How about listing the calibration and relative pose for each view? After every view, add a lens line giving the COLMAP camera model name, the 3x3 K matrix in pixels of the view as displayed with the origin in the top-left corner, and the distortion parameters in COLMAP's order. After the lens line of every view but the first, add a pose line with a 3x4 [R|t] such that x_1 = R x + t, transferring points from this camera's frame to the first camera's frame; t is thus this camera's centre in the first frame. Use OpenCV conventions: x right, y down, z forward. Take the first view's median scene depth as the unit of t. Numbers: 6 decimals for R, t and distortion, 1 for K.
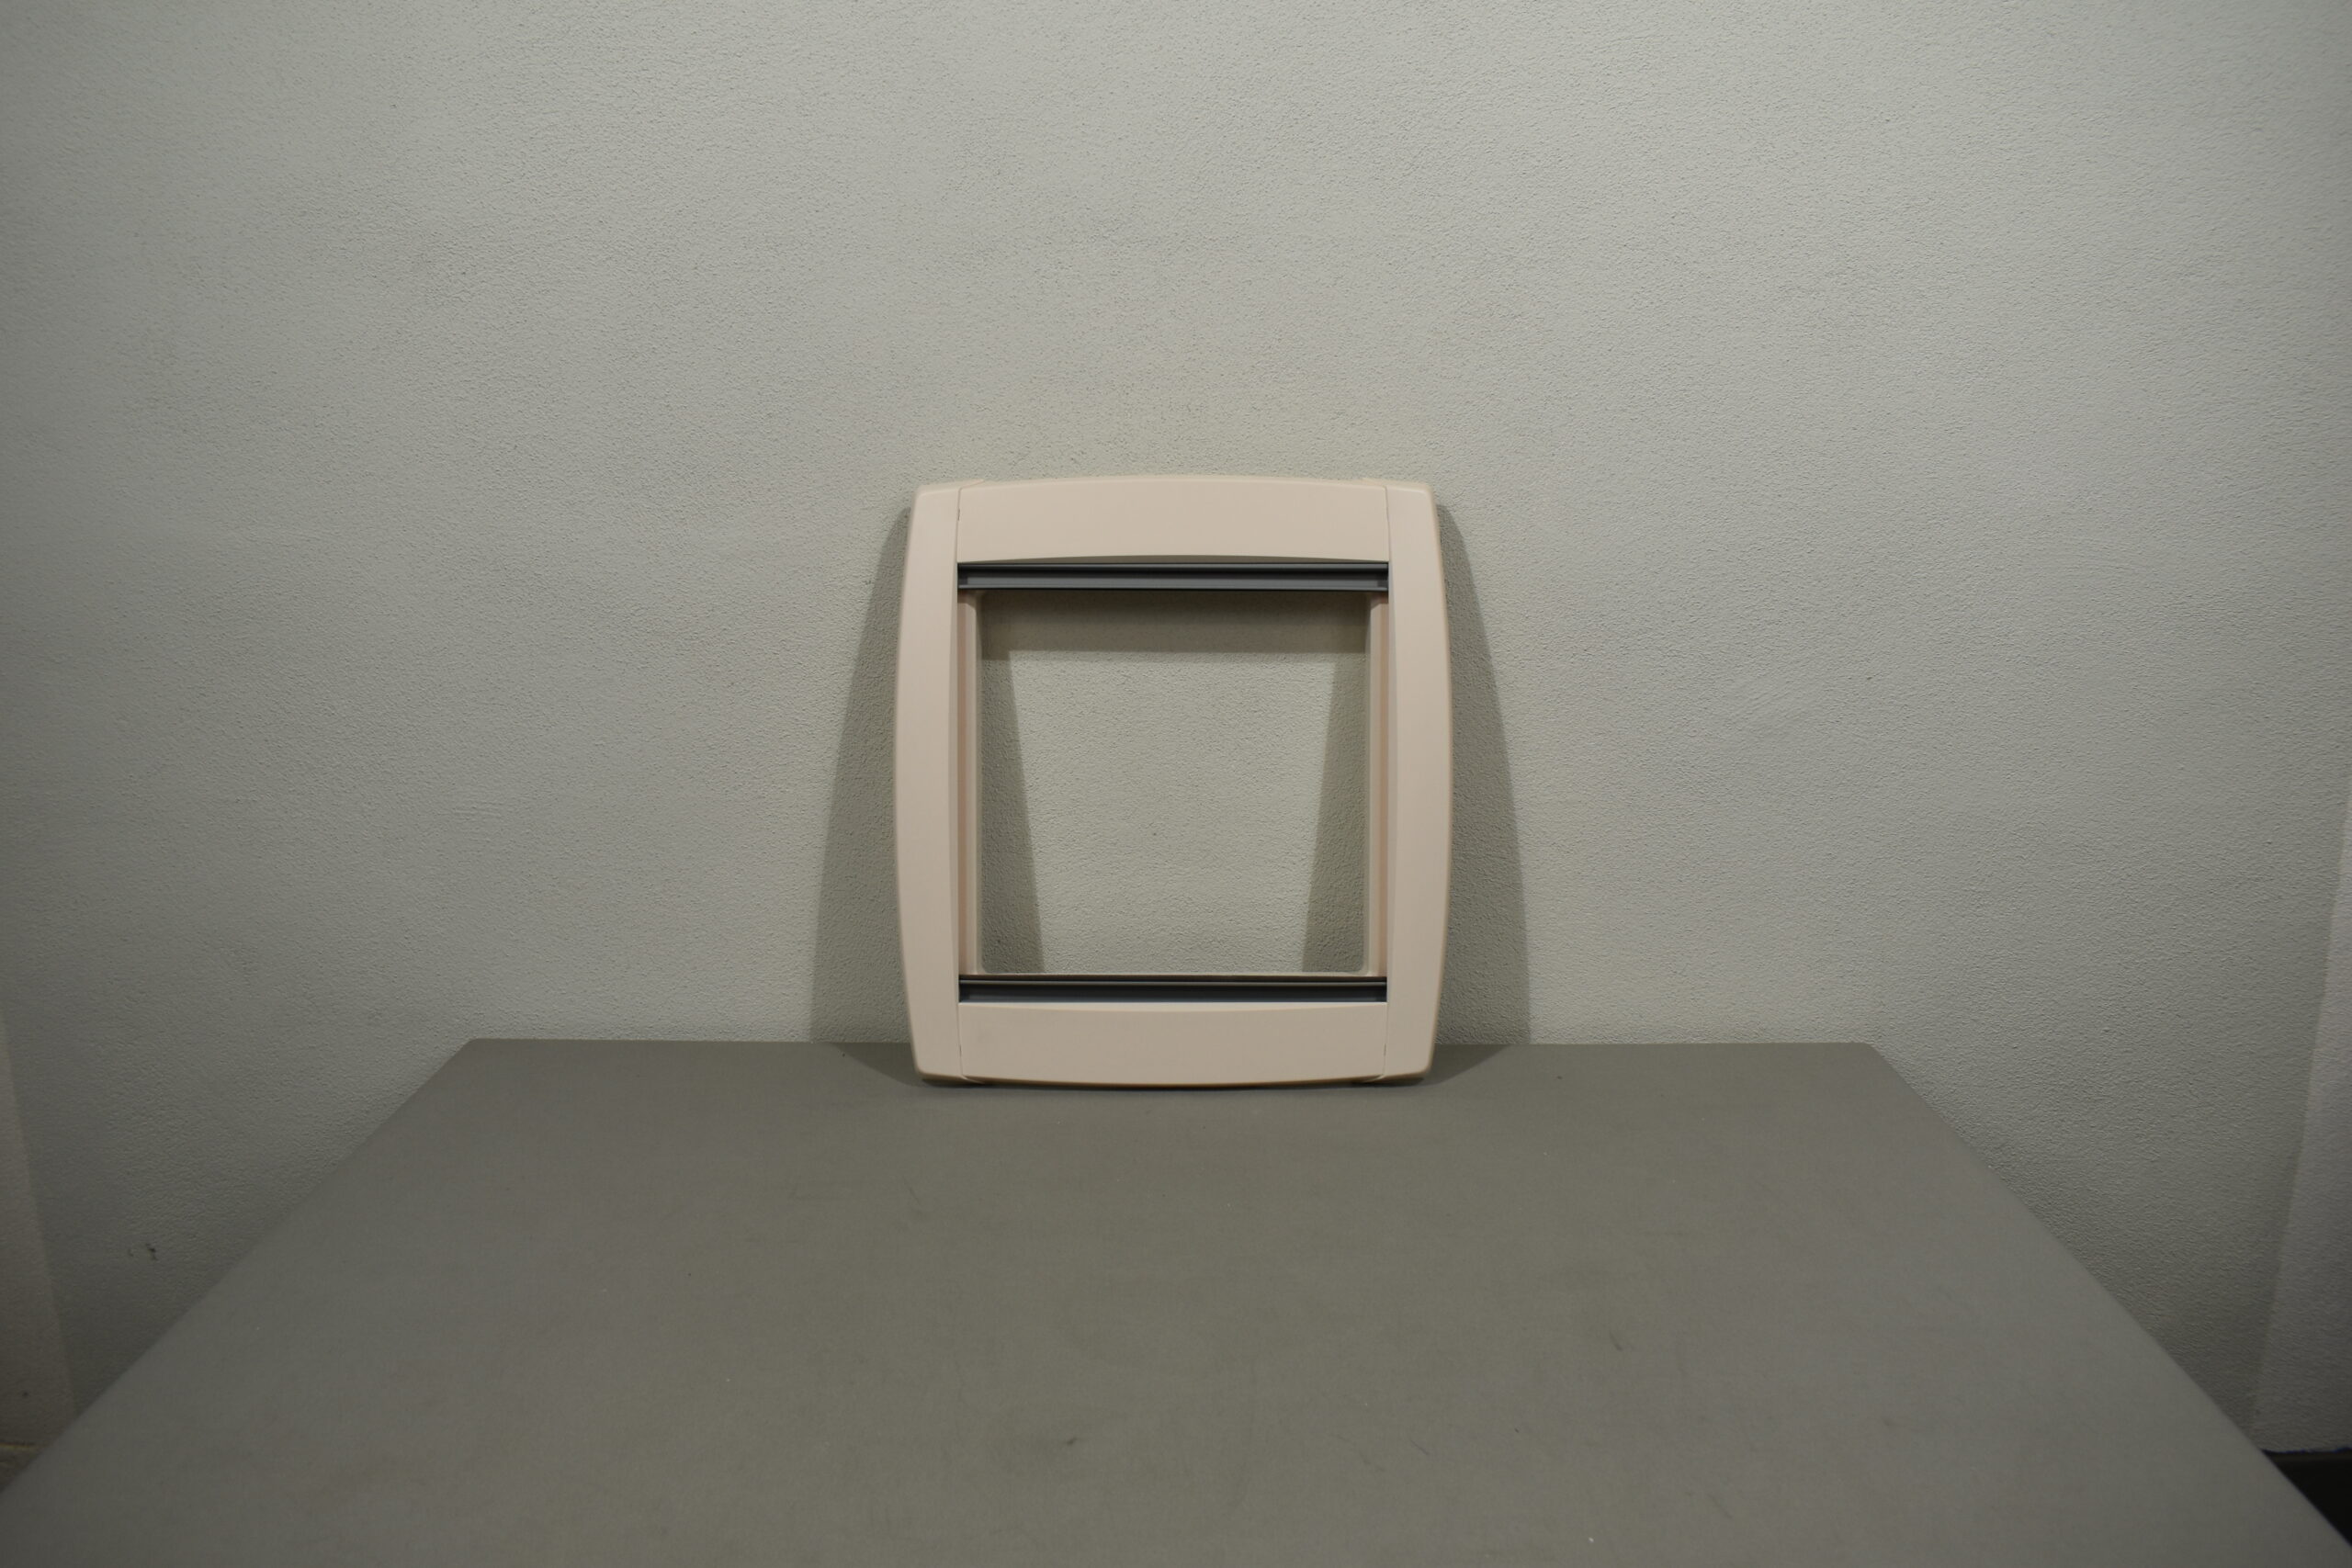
lens RADIAL K [[1842.2, 0, 1180.5], [0, 1842.2, 780.9], [0, 0, 1]] dist [-0.098316, 0.014677]
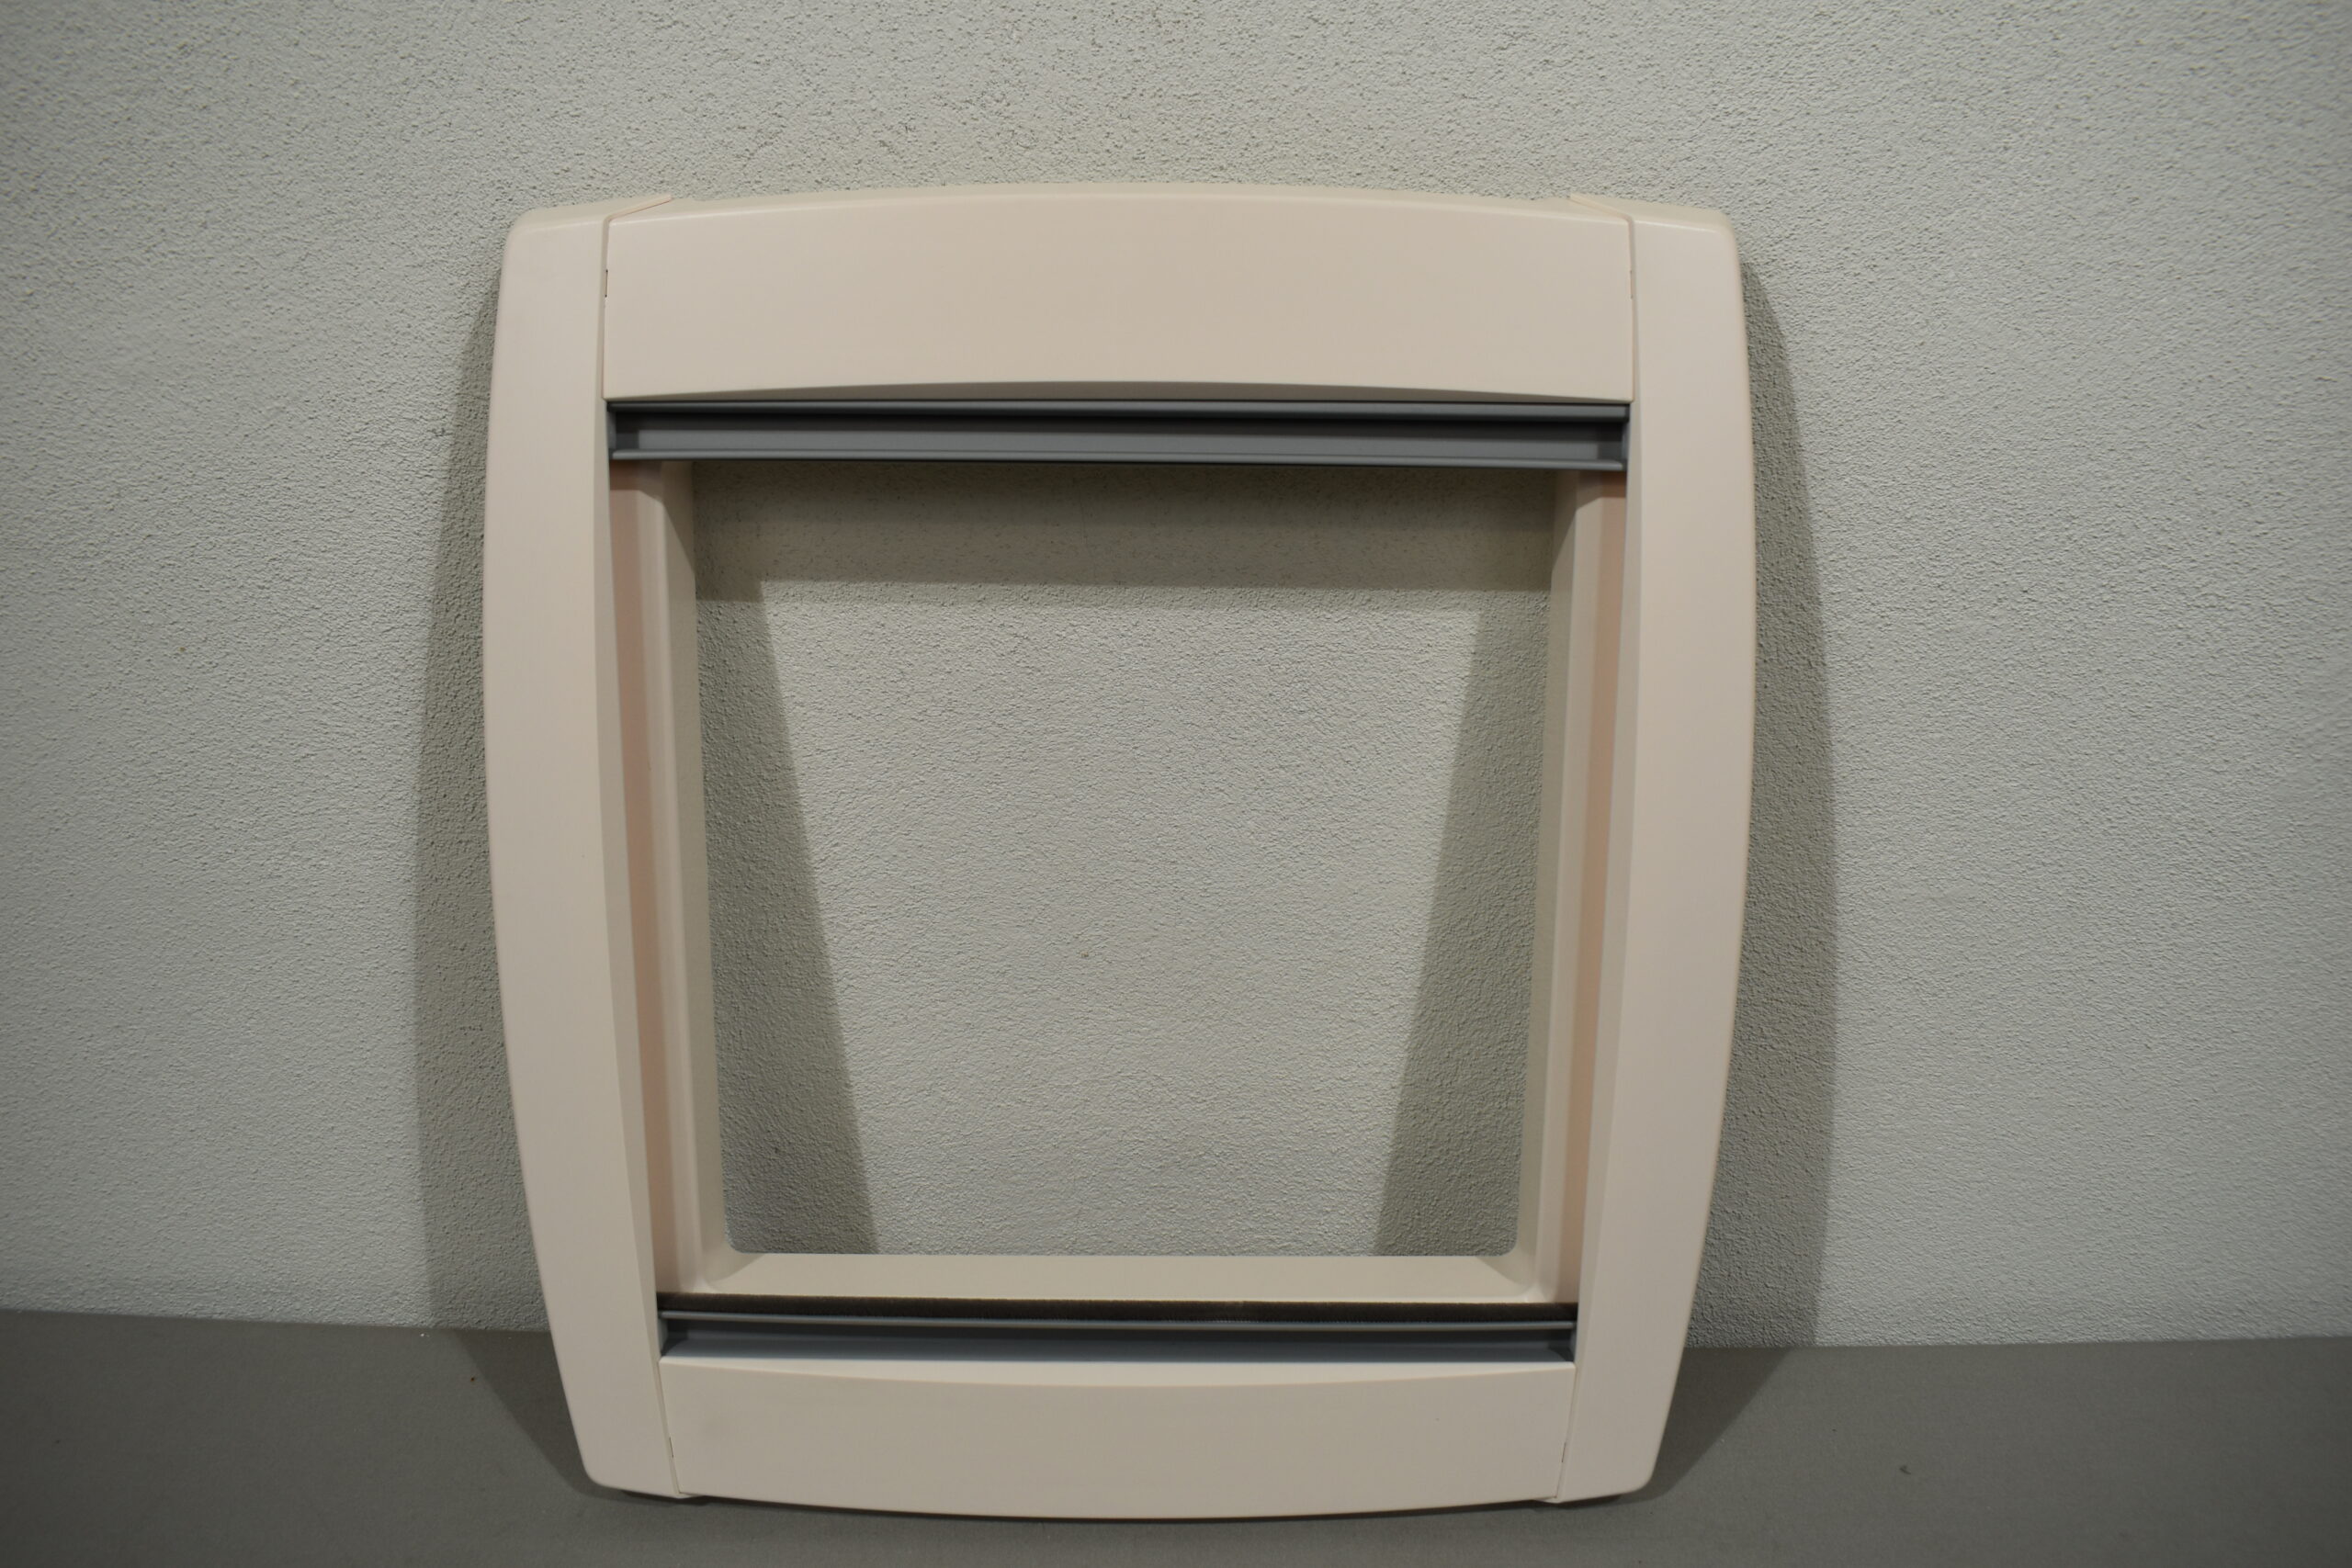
lens RADIAL K [[1801.7, 0, 1177.8], [0, 1801.7, 777.7], [0, 0, 1]] dist [-0.098522, 0.014899]
pose [[0.999977, 0.006515, -0.002120, 0.011036], [-0.006041, 0.984410, 0.175784, -0.101832], [0.003232, -0.175767, 0.984427, 0.561276]]
